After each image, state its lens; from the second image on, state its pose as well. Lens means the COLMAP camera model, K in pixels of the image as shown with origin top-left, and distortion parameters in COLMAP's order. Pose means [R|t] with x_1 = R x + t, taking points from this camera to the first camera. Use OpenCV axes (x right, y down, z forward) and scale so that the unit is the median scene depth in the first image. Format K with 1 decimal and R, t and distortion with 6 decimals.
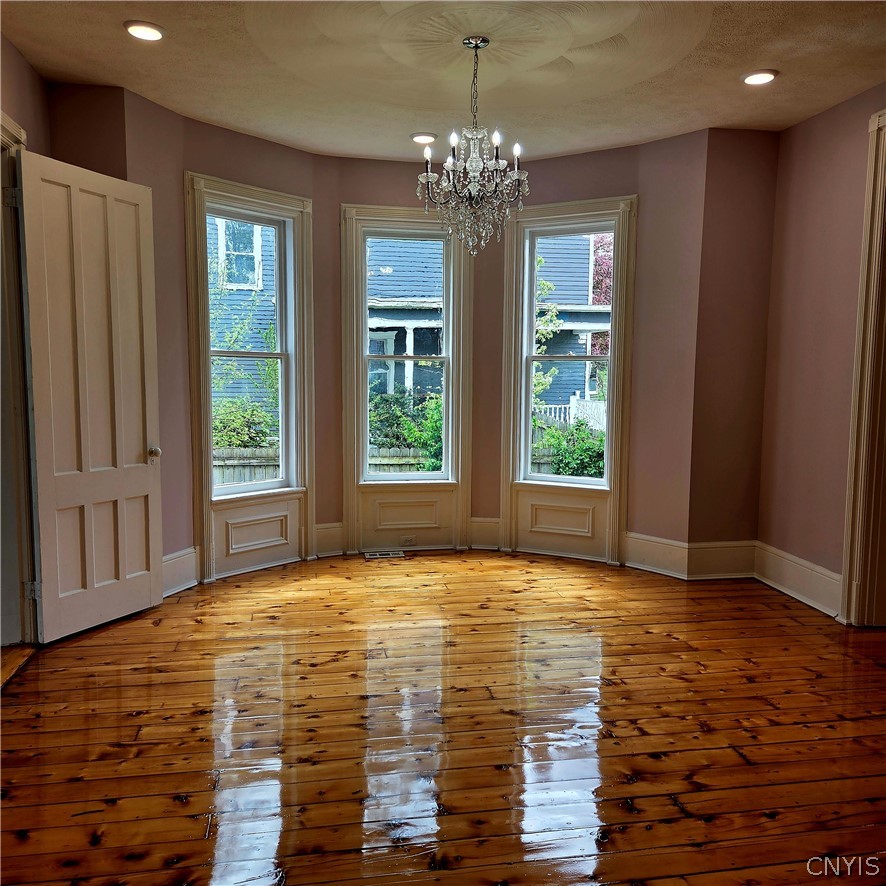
lens RADIAL K [[791.2, 0, 444.0], [0, 791.2, 443.8], [0, 0, 1]] dist [0.081965, -0.076997]
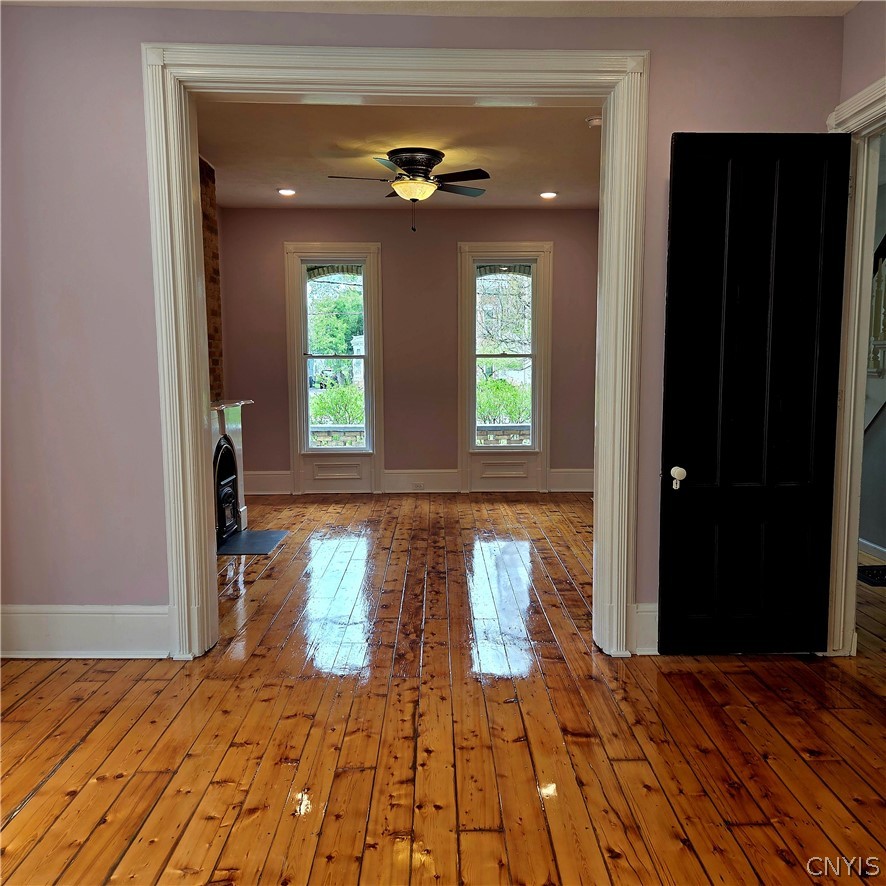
lens RADIAL K [[791.2, 0, 445.0], [0, 791.2, 443.7], [0, 0, 1]] dist [0.081965, -0.076997]
pose [[0.161609, -0.115643, 0.980056, -0.287221], [0.099139, 0.989989, 0.100467, -0.065411], [-0.981863, 0.080925, 0.171455, 0.629056]]
